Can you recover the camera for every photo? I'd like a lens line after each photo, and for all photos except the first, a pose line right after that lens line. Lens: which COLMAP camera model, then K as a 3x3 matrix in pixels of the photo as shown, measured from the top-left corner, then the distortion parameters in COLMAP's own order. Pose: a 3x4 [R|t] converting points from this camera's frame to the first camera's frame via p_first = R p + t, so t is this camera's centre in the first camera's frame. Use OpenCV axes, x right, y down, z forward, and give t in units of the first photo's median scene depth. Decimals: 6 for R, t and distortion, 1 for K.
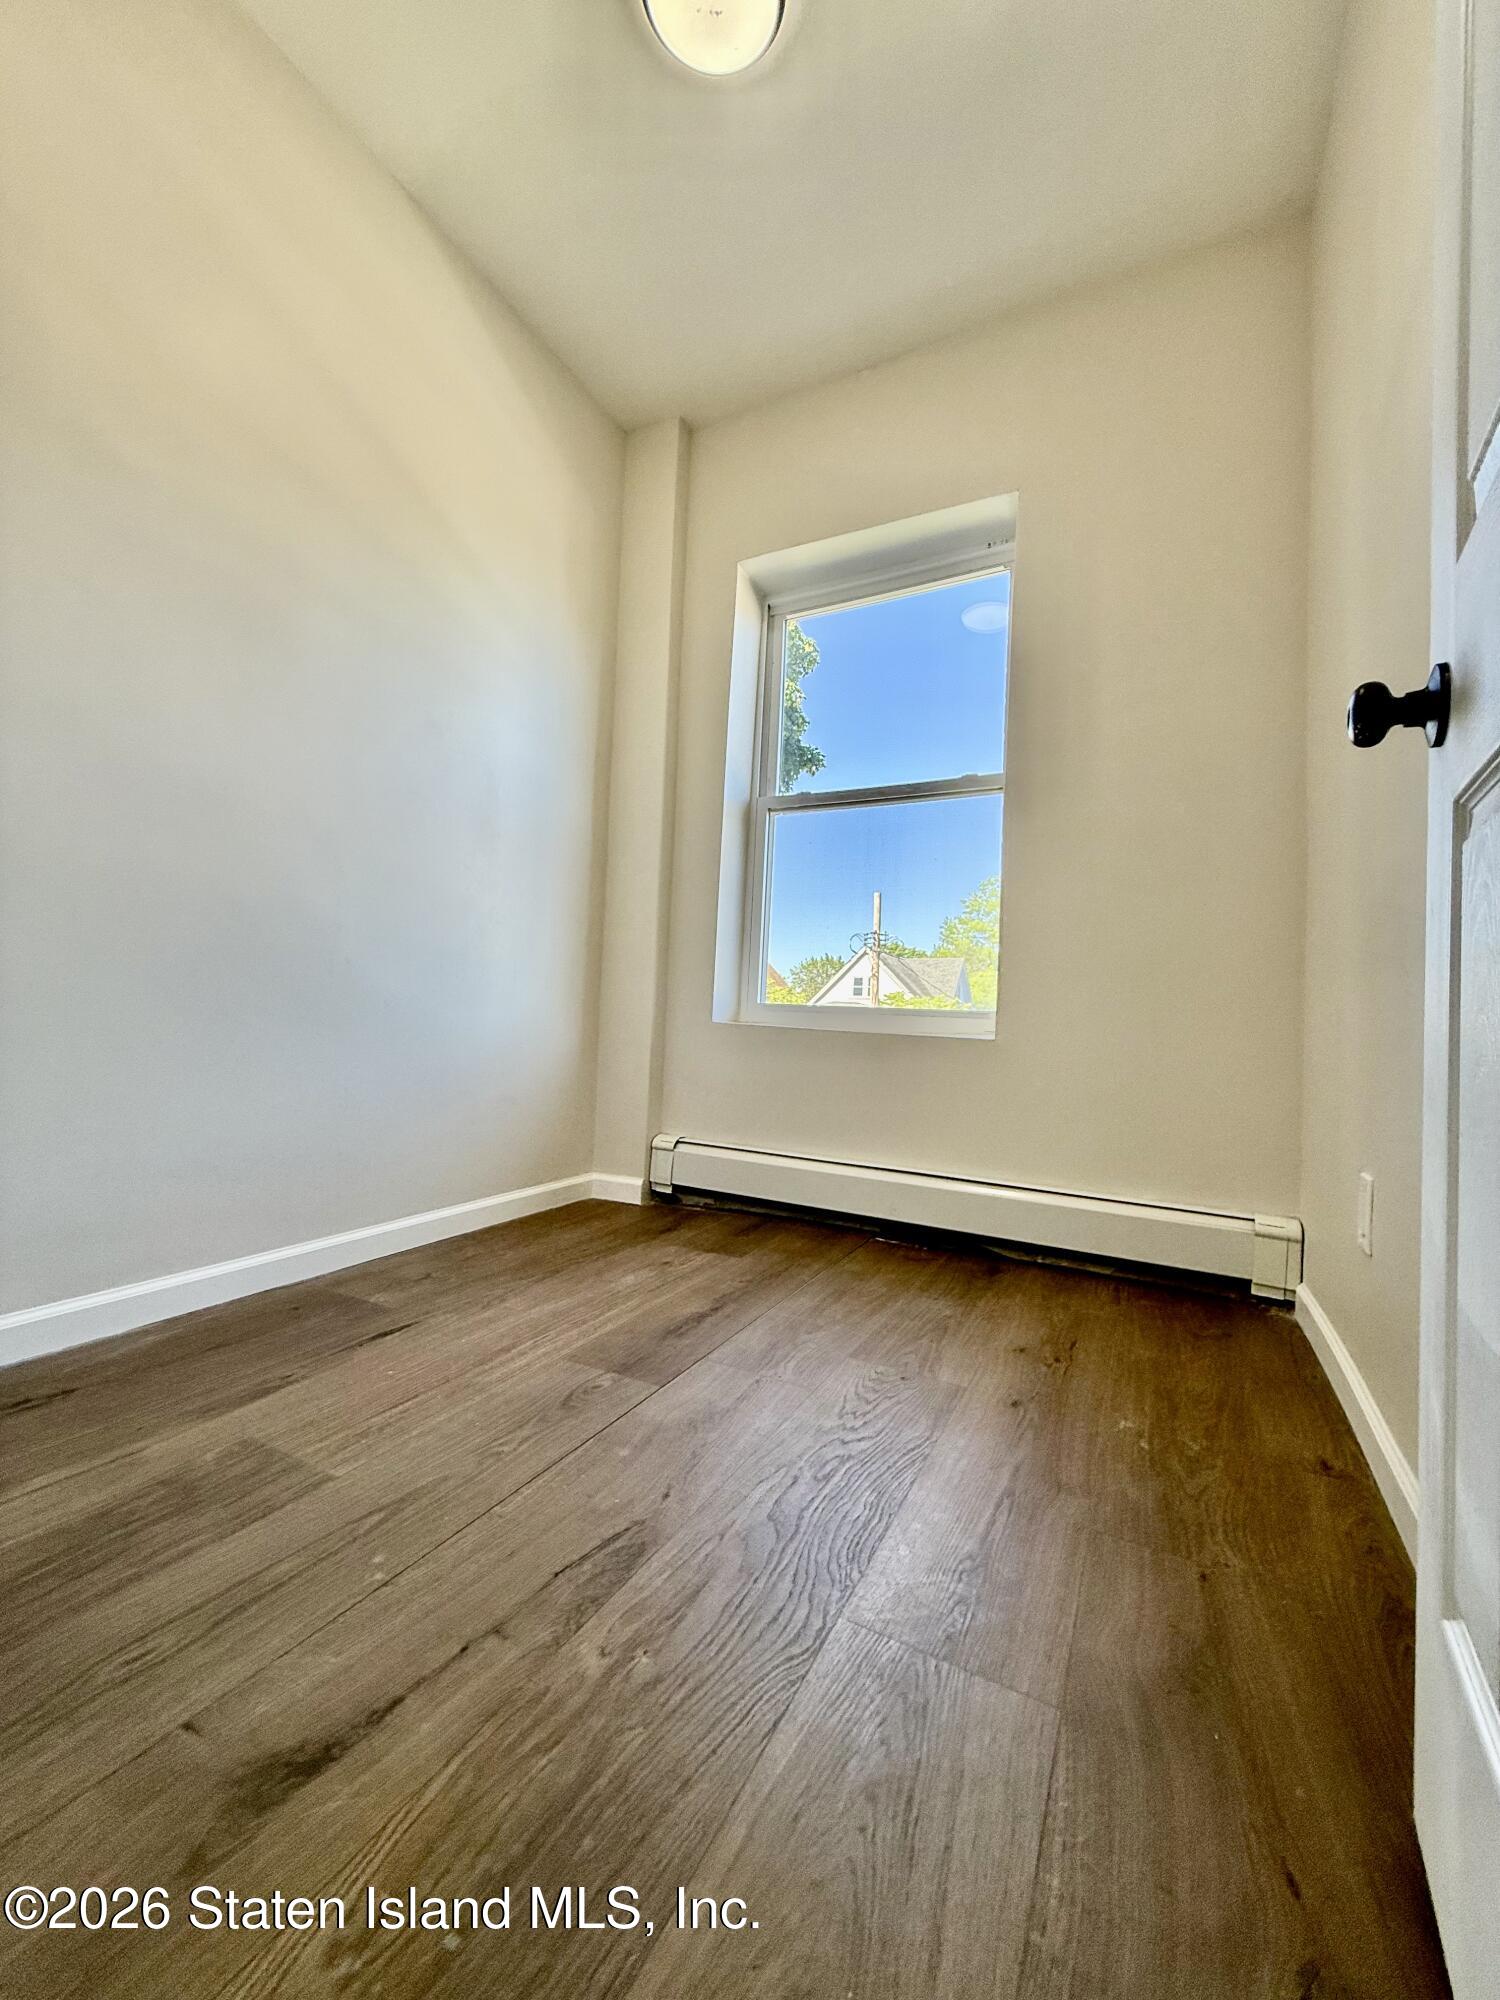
lens RADIAL K [[795.8, 0, 749.9], [0, 795.8, 997.7], [0, 0, 1]] dist [0.000691, 0.000082]
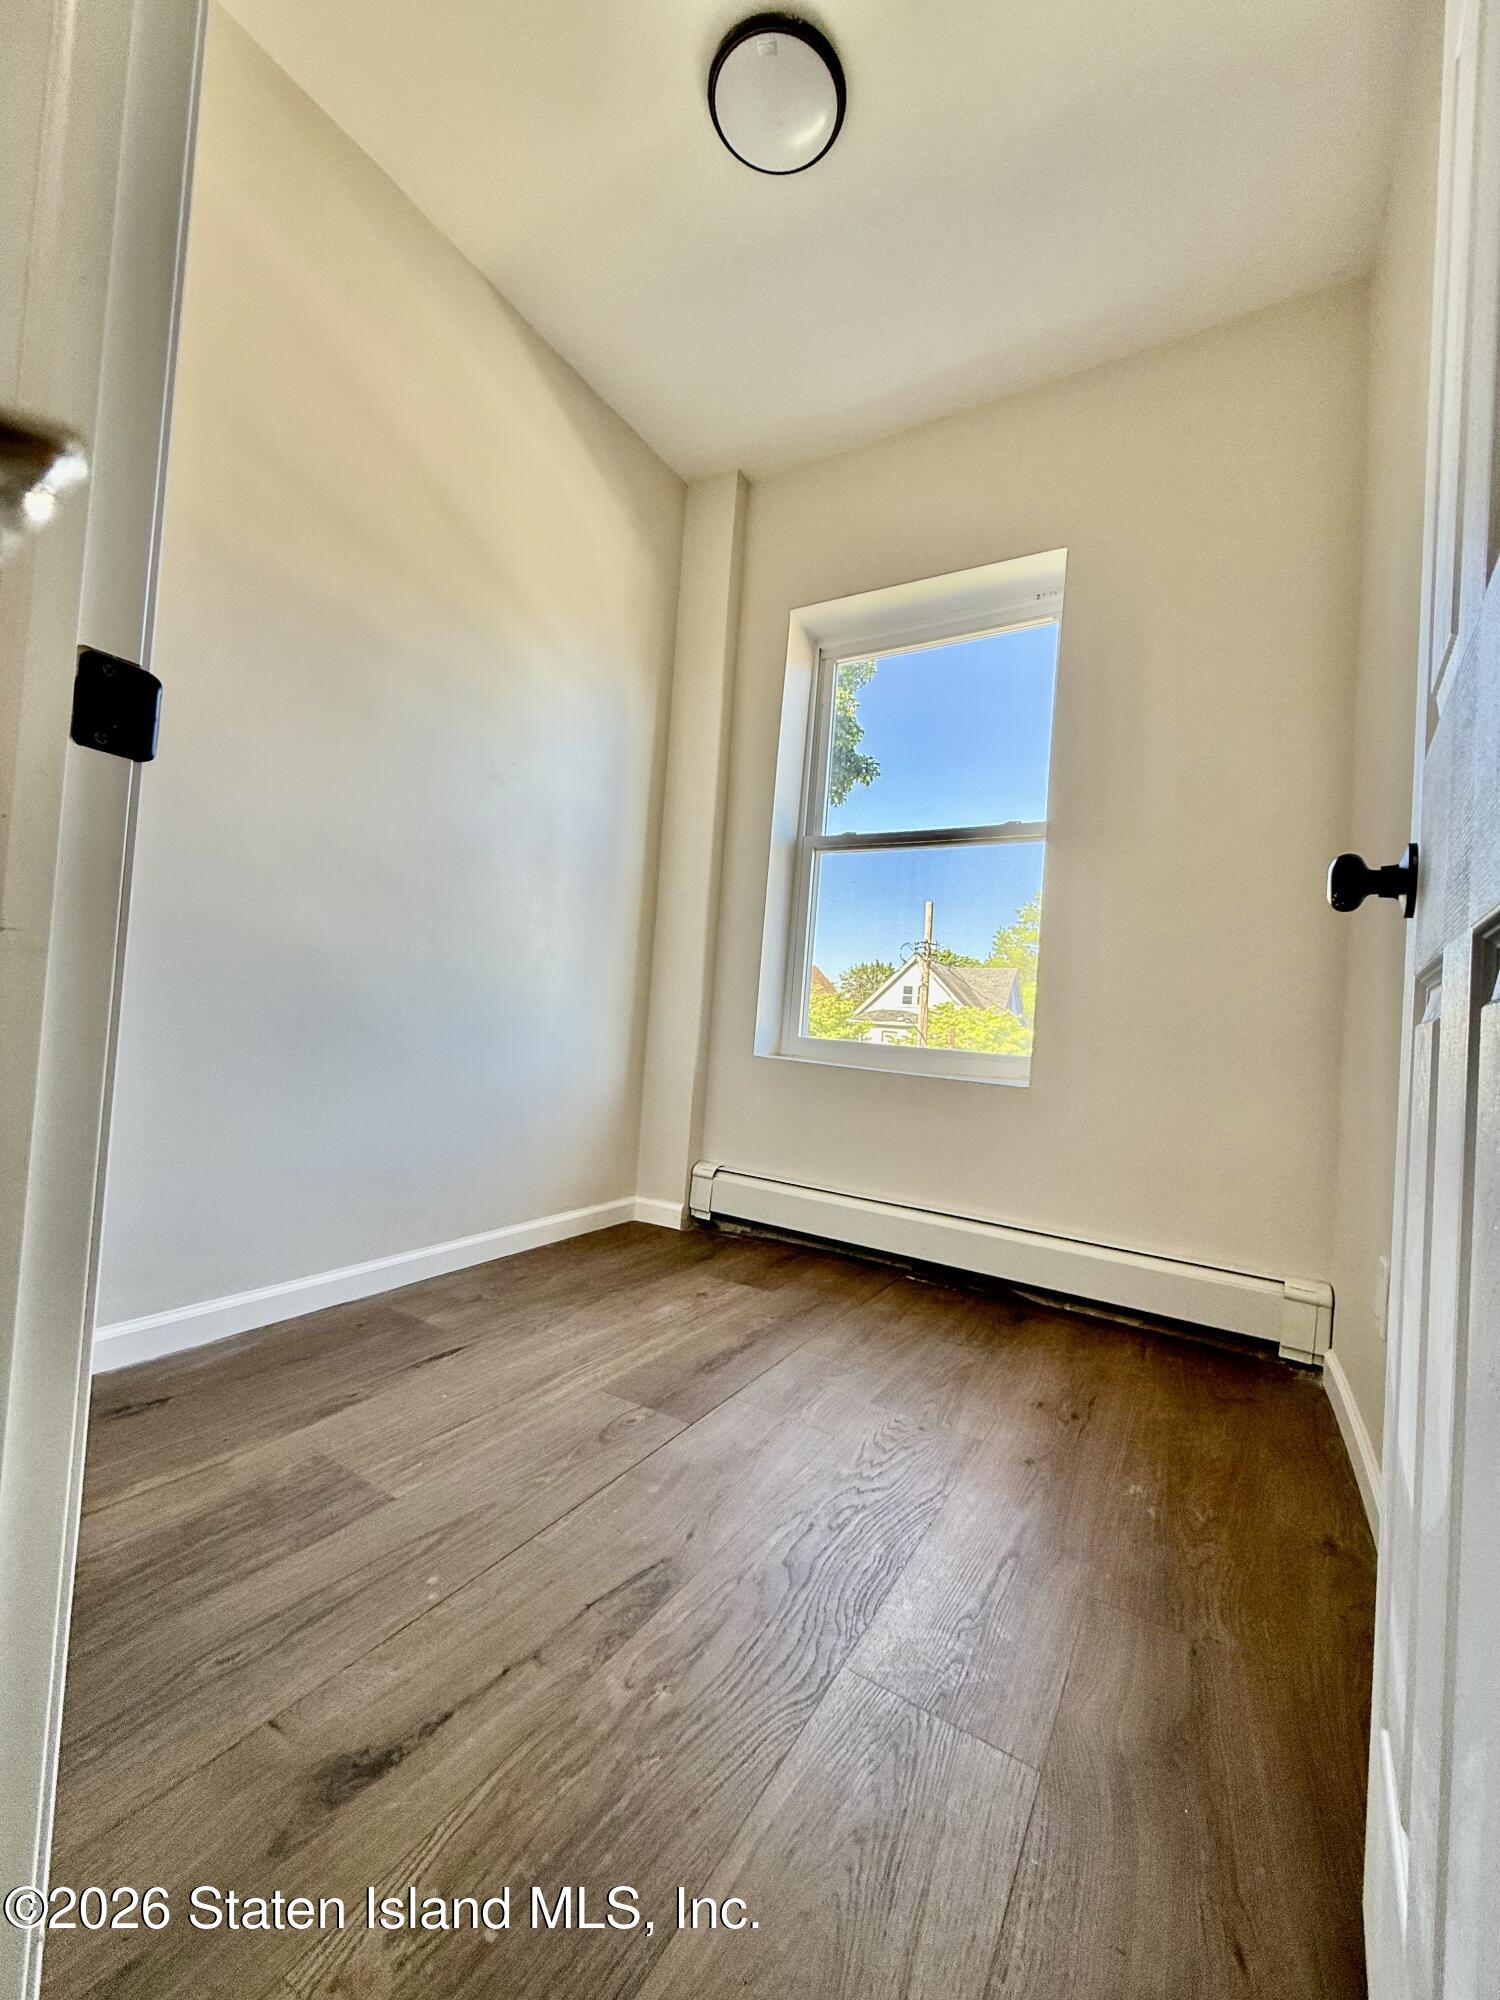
lens RADIAL K [[795.8, 0, 749.9], [0, 795.8, 997.7], [0, 0, 1]] dist [0.000691, 0.000082]
pose [[0.997755, 0.026273, -0.061598, 0.021329], [-0.026395, 0.999651, -0.001168, -0.099128], [0.061545, 0.002791, 0.998100, -0.073843]]
